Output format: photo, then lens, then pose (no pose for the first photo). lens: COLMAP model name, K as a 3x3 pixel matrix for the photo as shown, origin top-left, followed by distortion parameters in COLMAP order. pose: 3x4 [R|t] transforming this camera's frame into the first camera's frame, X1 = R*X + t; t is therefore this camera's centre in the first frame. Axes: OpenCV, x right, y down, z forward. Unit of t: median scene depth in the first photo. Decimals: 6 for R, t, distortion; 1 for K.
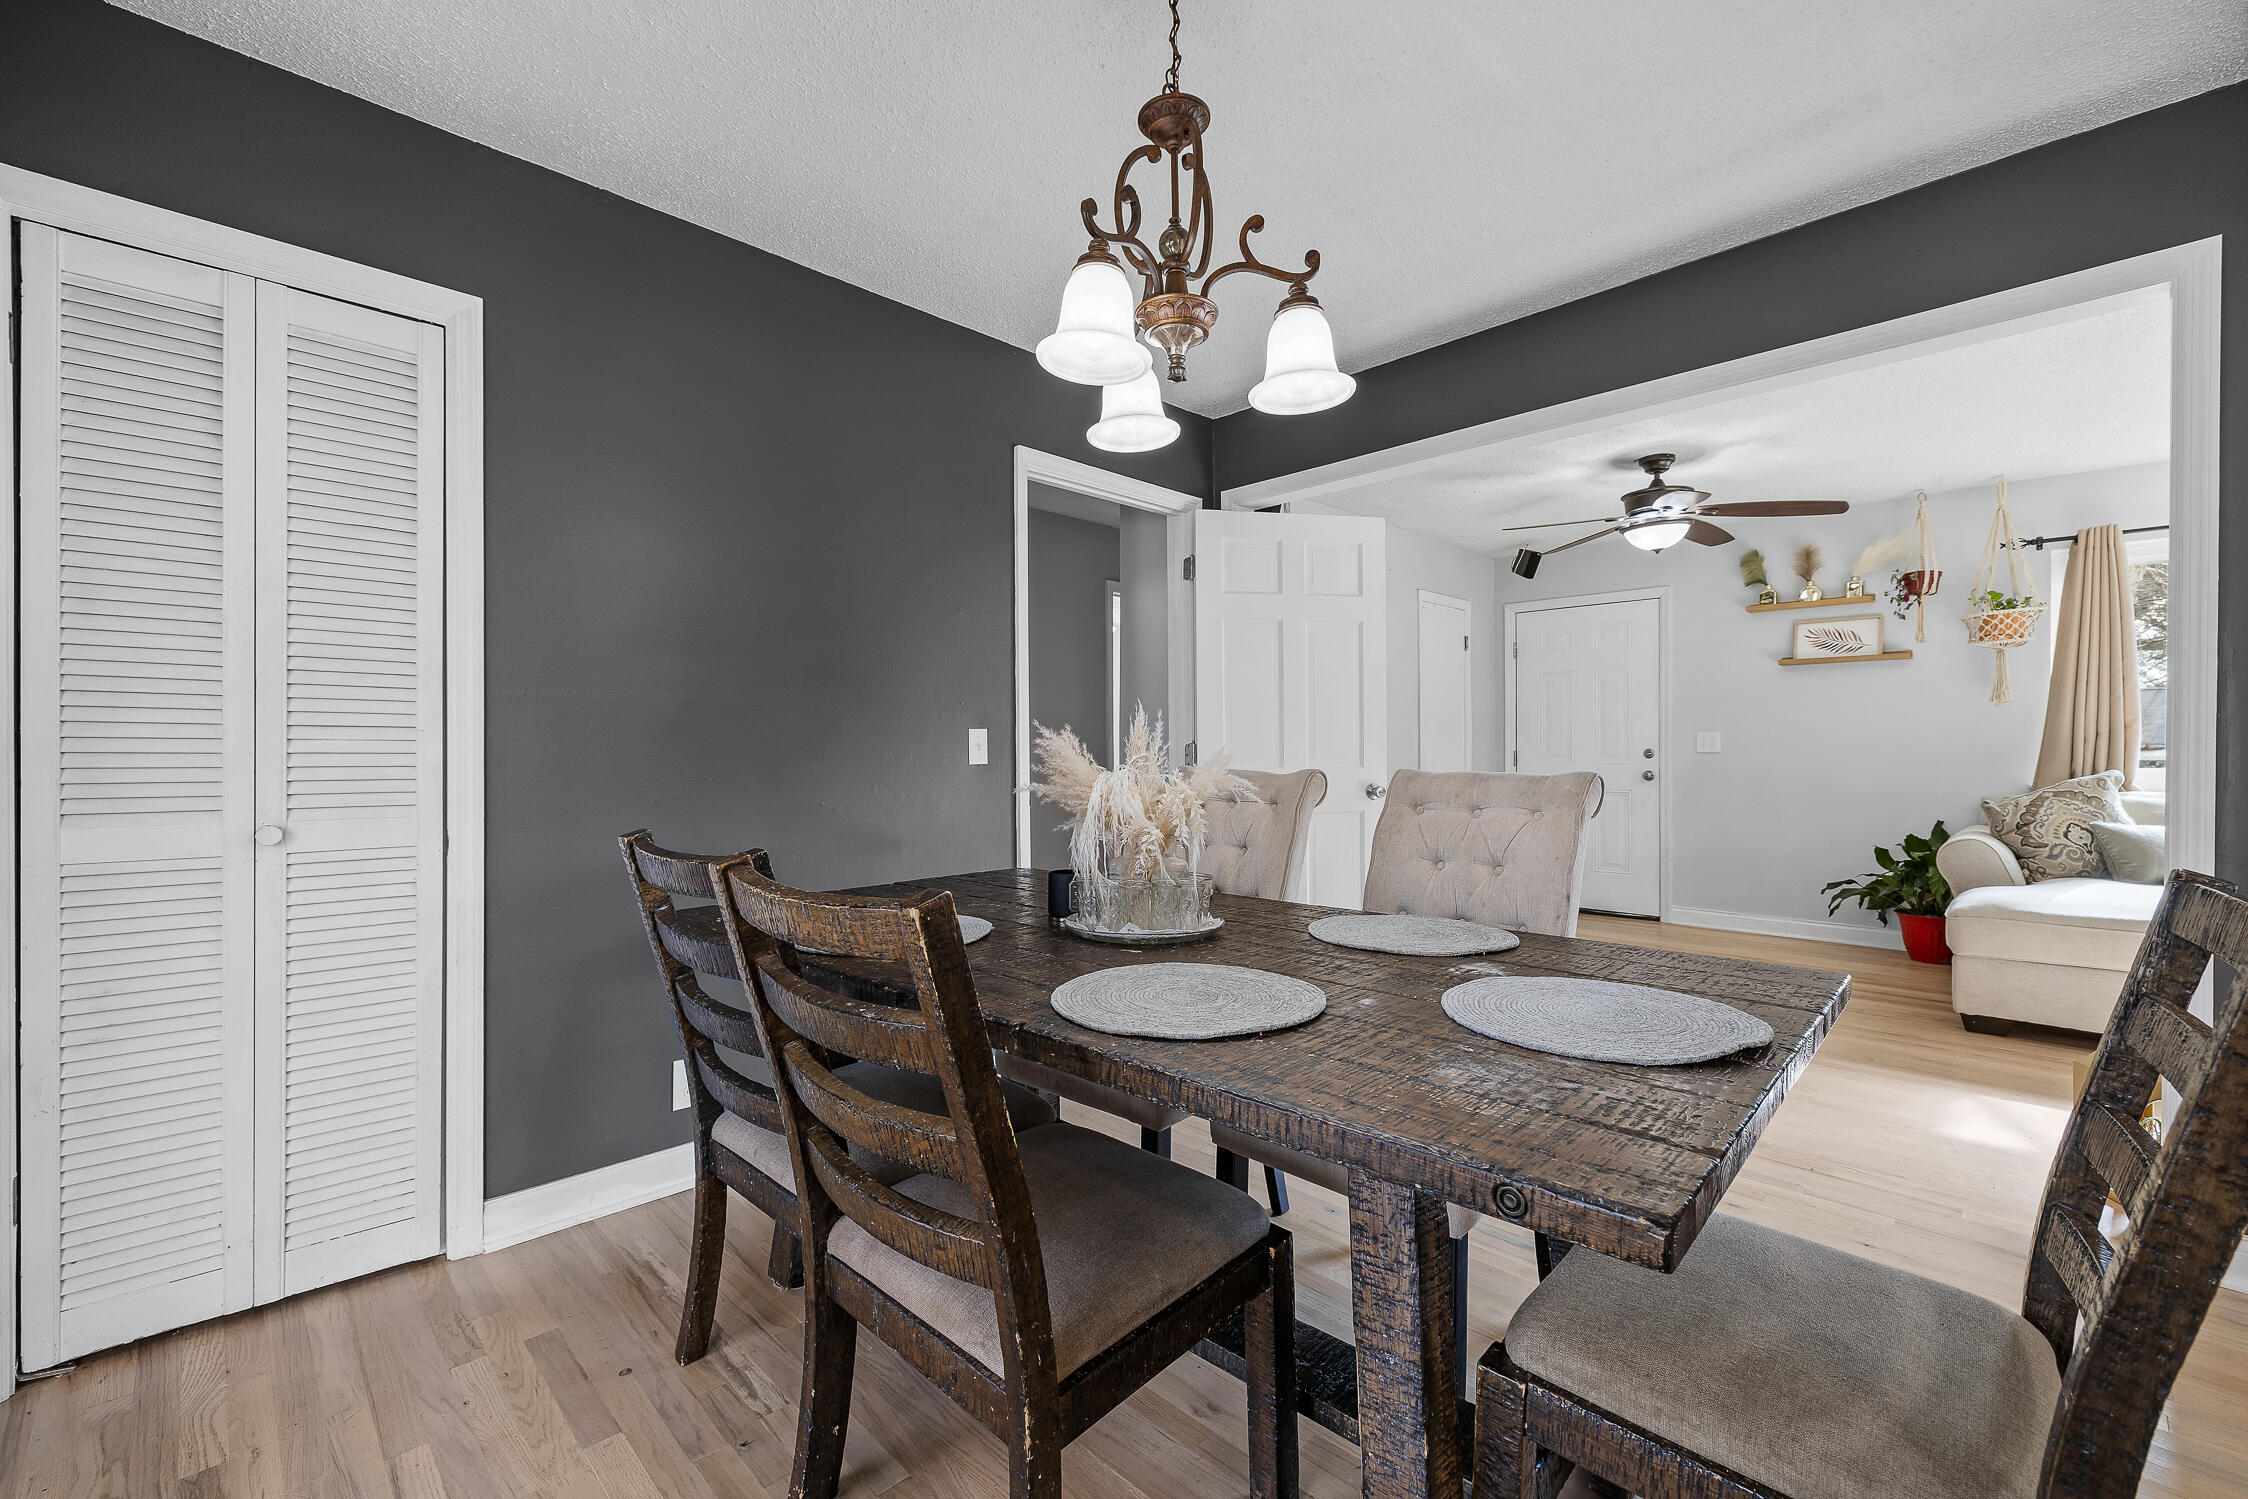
lens RADIAL K [[942.2, 0, 1124.0], [0, 942.2, 749.5], [0, 0, 1]] dist [0.000908, 0.000006]
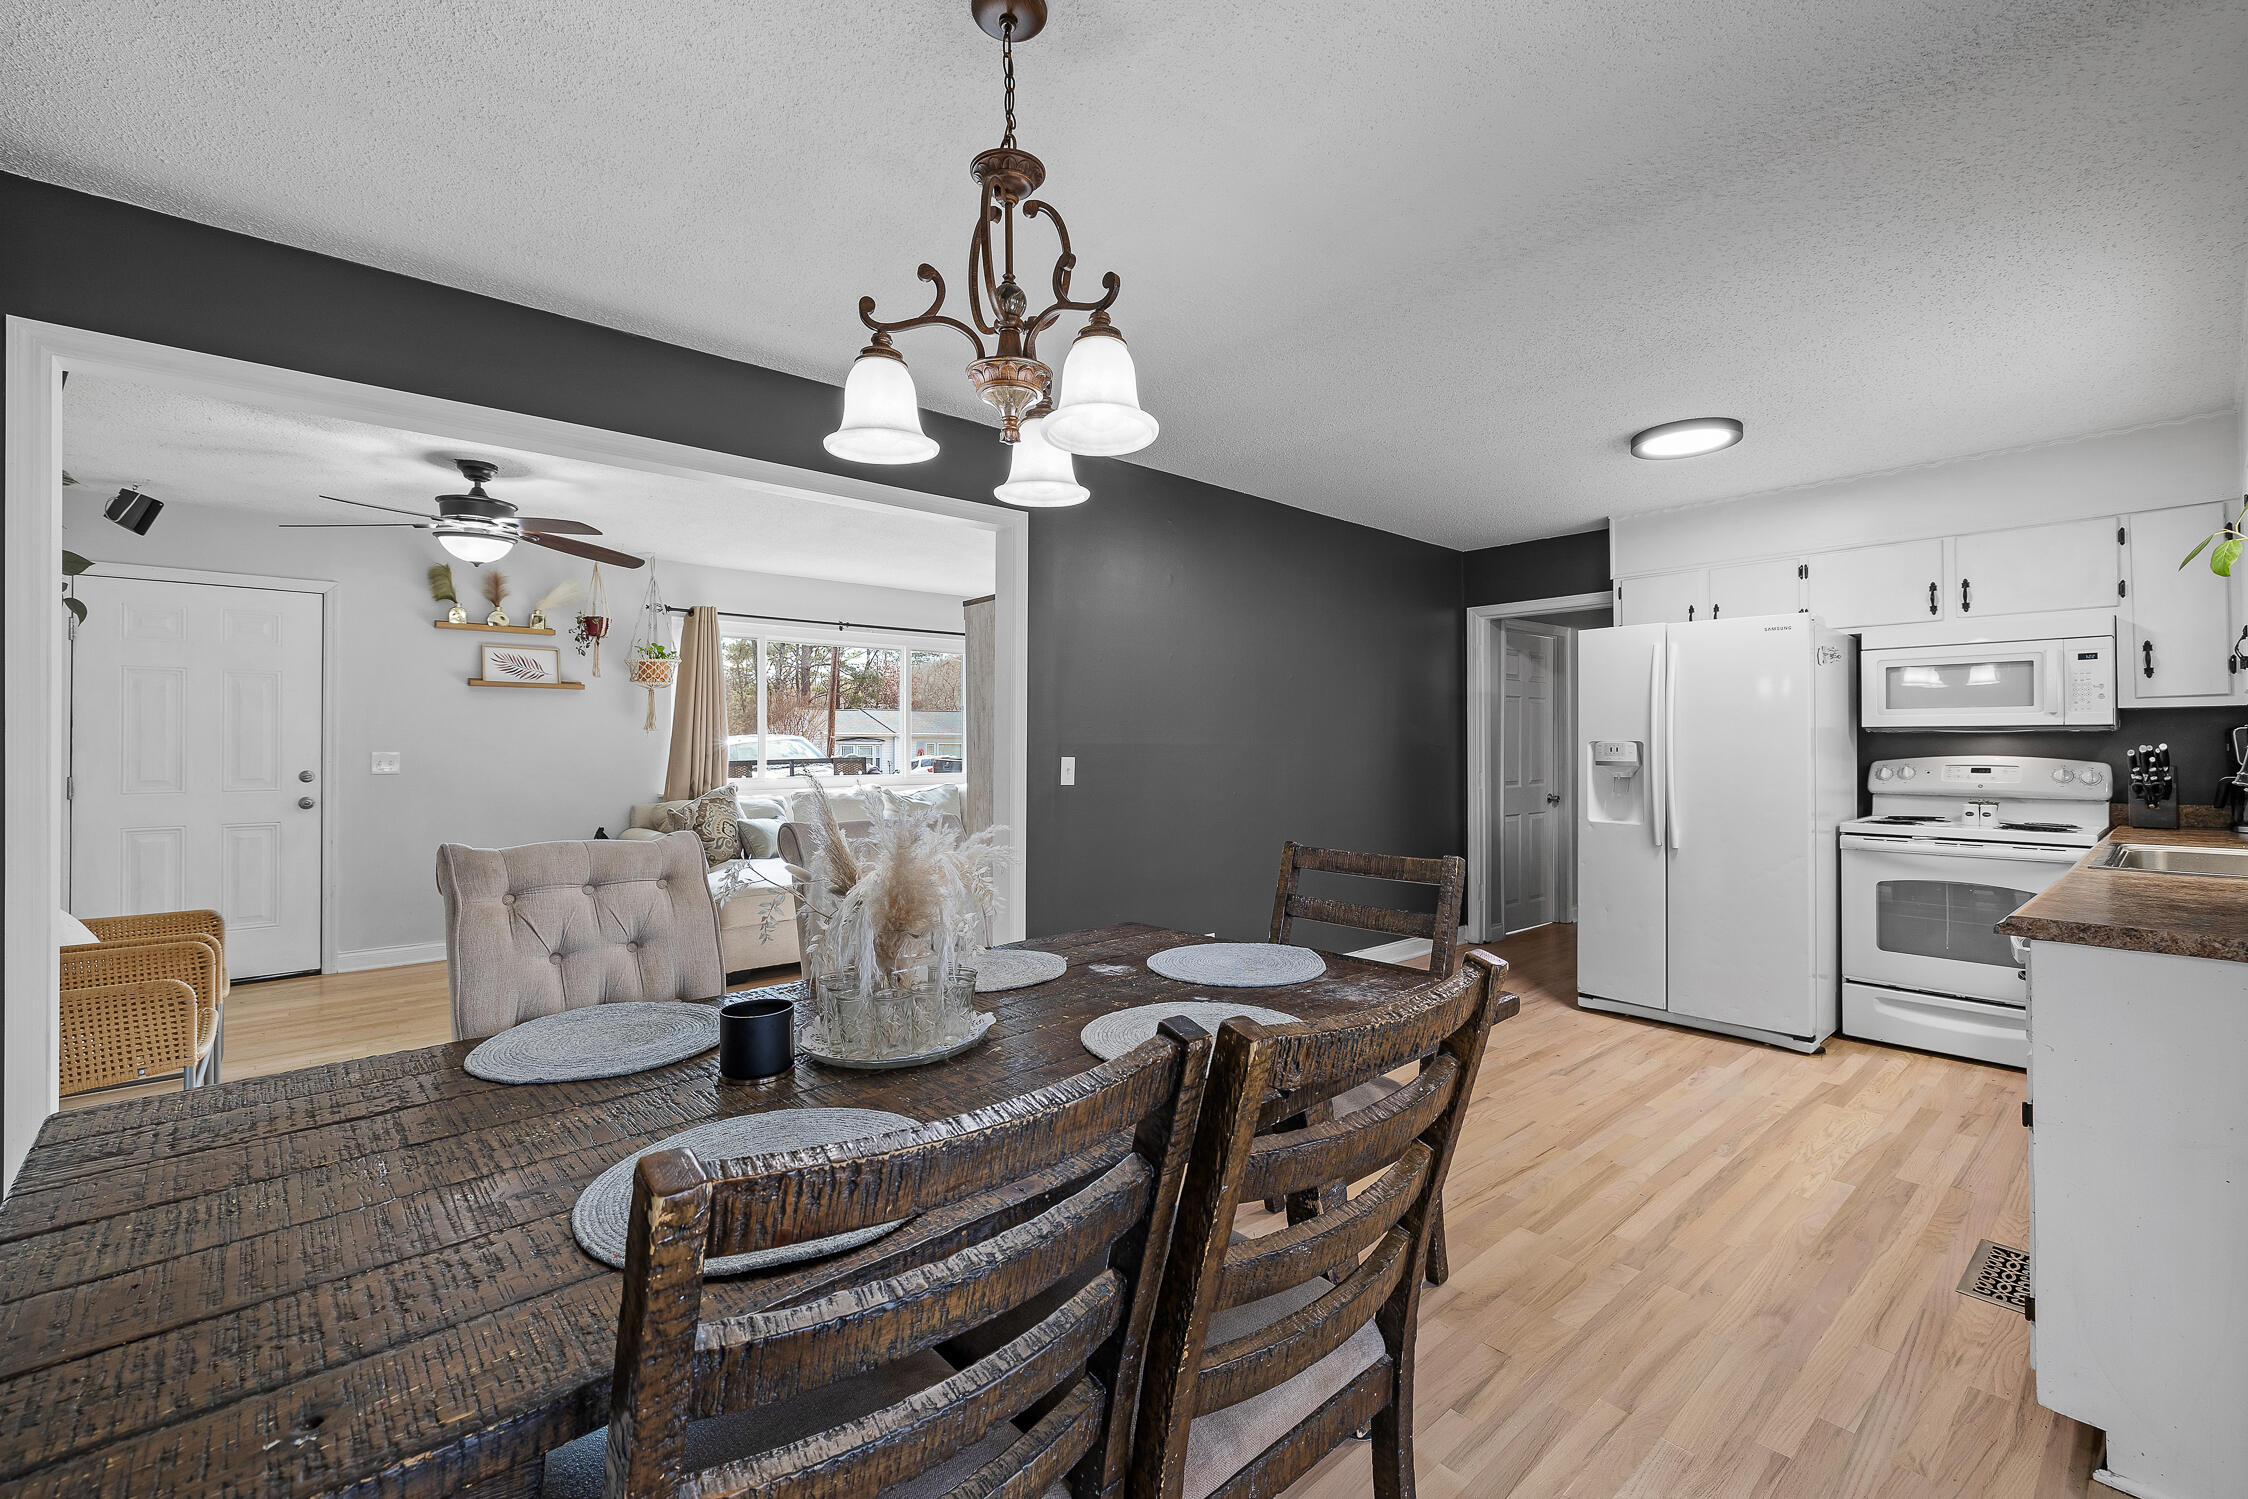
lens RADIAL K [[950.0, 0, 1128.3], [0, 950.0, 738.6], [0, 0, 1]] dist [0.001485, 0.000104]
pose [[0.063444, 0.008228, 0.997952, -0.853370], [0.002274, 0.999962, -0.008389, -0.073768], [-0.997983, 0.002801, 0.063422, 0.759665]]
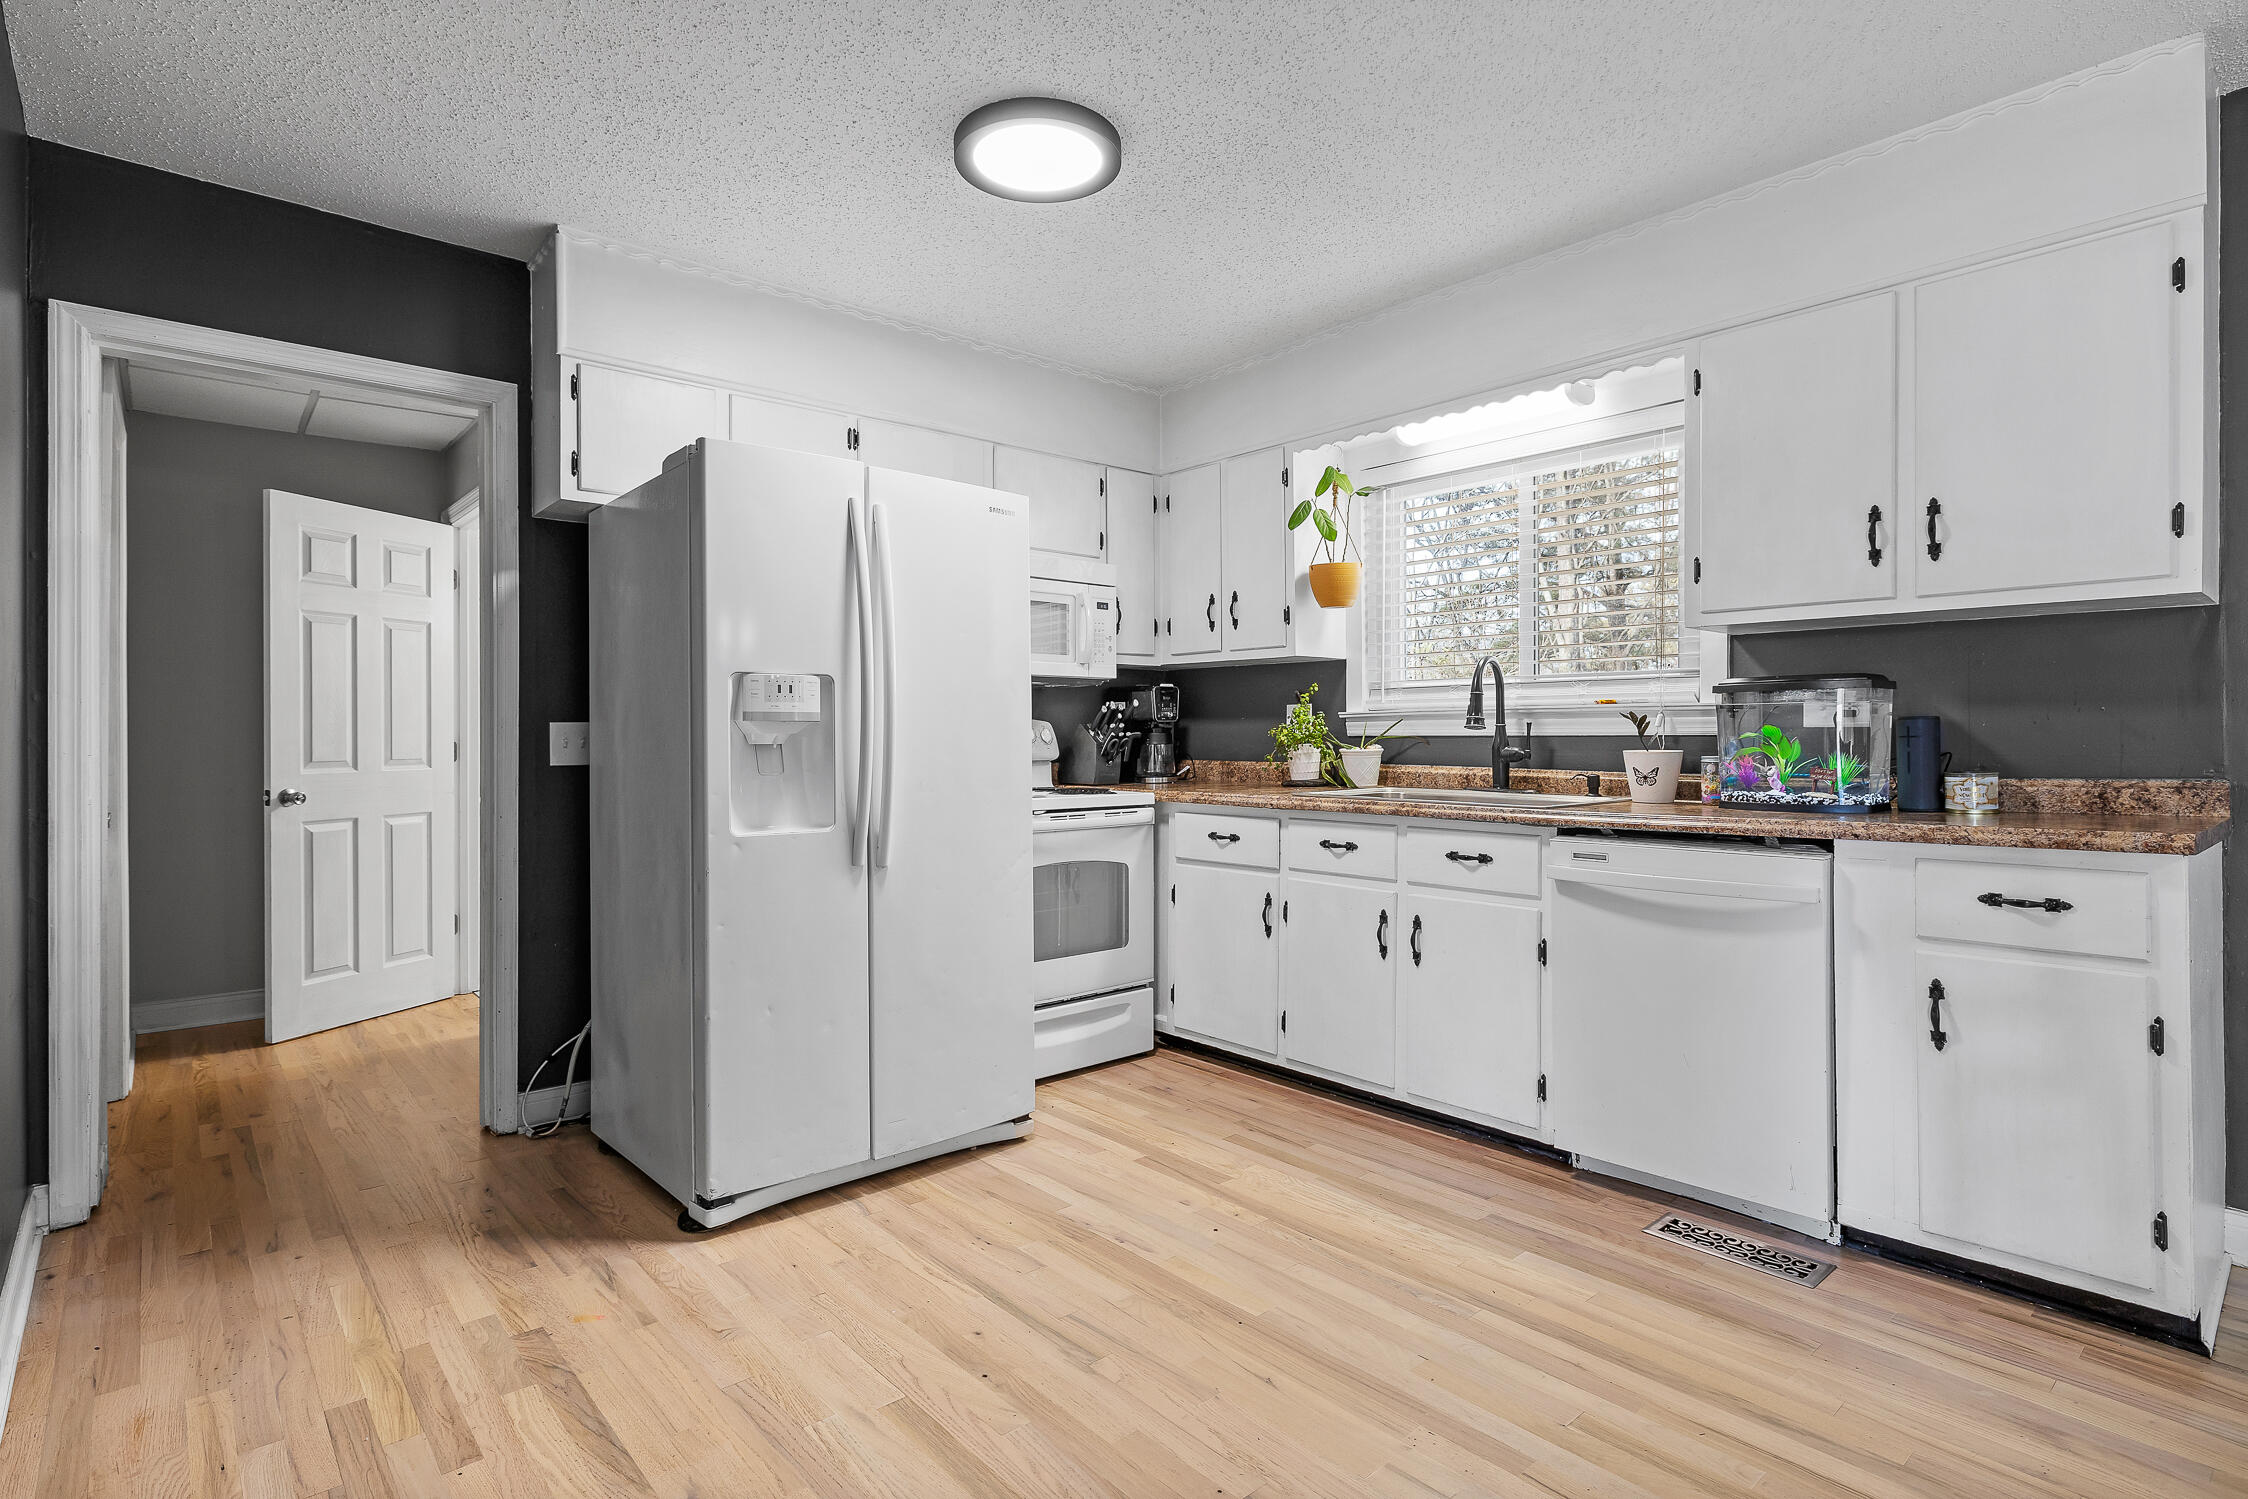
lens RADIAL K [[1112.7, 0, 1122.0], [0, 1112.7, 735.2], [0, 0, 1]] dist [-0.007252, 0.000963]
pose [[-0.997484, 0.003984, 0.070782, 1.193647], [0.004035, 0.999992, 0.000566, 0.000855], [-0.070780, 0.000850, -0.997492, 1.093430]]
